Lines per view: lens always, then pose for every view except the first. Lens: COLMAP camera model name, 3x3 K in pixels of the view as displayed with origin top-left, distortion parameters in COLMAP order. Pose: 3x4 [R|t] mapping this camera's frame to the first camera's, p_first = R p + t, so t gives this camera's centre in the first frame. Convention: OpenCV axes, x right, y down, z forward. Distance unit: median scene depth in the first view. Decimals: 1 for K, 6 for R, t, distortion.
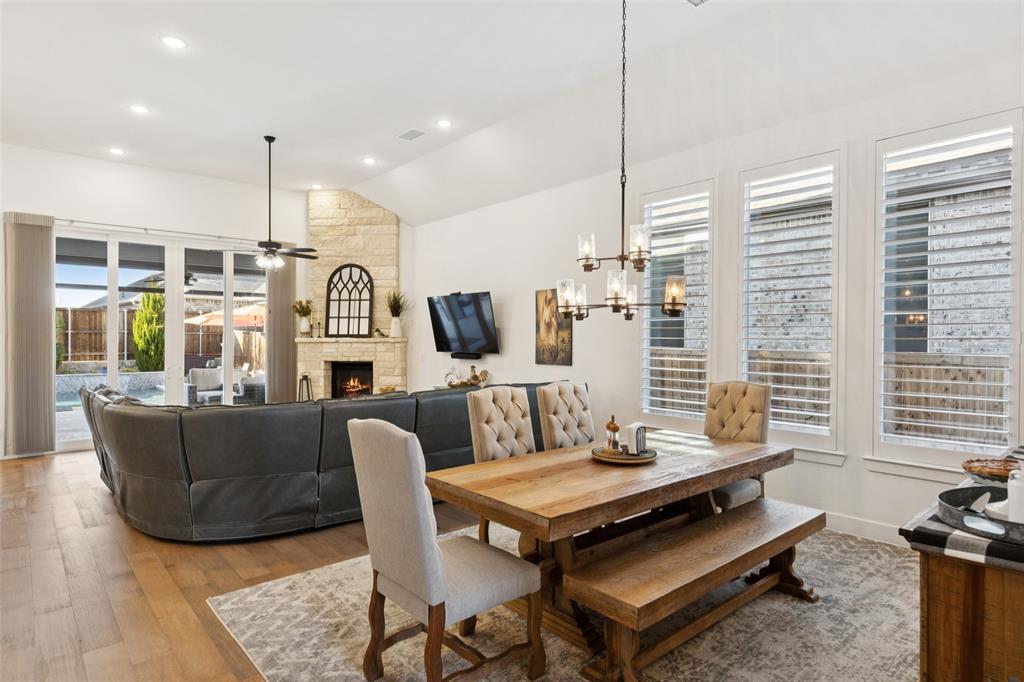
lens RADIAL K [[573.9, 0, 528.5], [0, 573.9, 337.3], [0, 0, 1]] dist [0.030047, -0.001356]
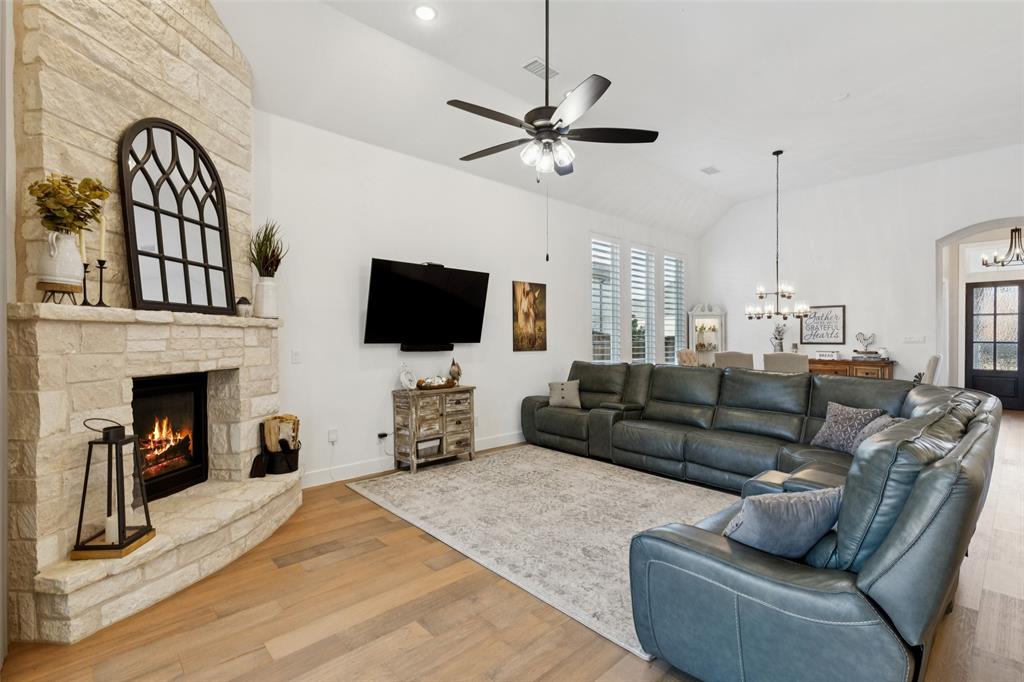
lens RADIAL K [[453.7, 0, 481.2], [0, 453.7, 347.3], [0, 0, 1]] dist [-0.001275, -0.000646]
pose [[0.035684, -0.024482, 0.999063, -0.620510], [-0.009983, 0.999641, 0.024852, 0.014736], [-0.999313, -0.010860, 0.035427, 0.784910]]
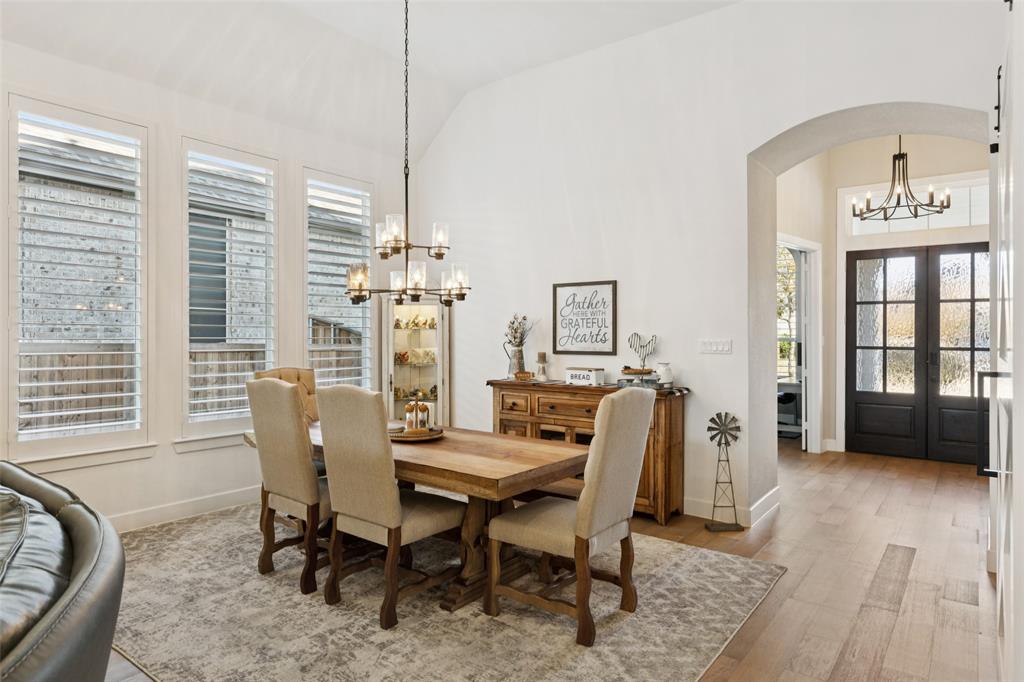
lens RADIAL K [[607.2, 0, 483.1], [0, 607.2, 350.8], [0, 0, 1]] dist [-0.001962, -0.001020]
pose [[-0.151279, -0.028496, 0.988080, -0.343273], [-0.012422, 0.999560, 0.026925, 0.006077], [-0.988413, -0.008201, -0.151567, 0.393223]]
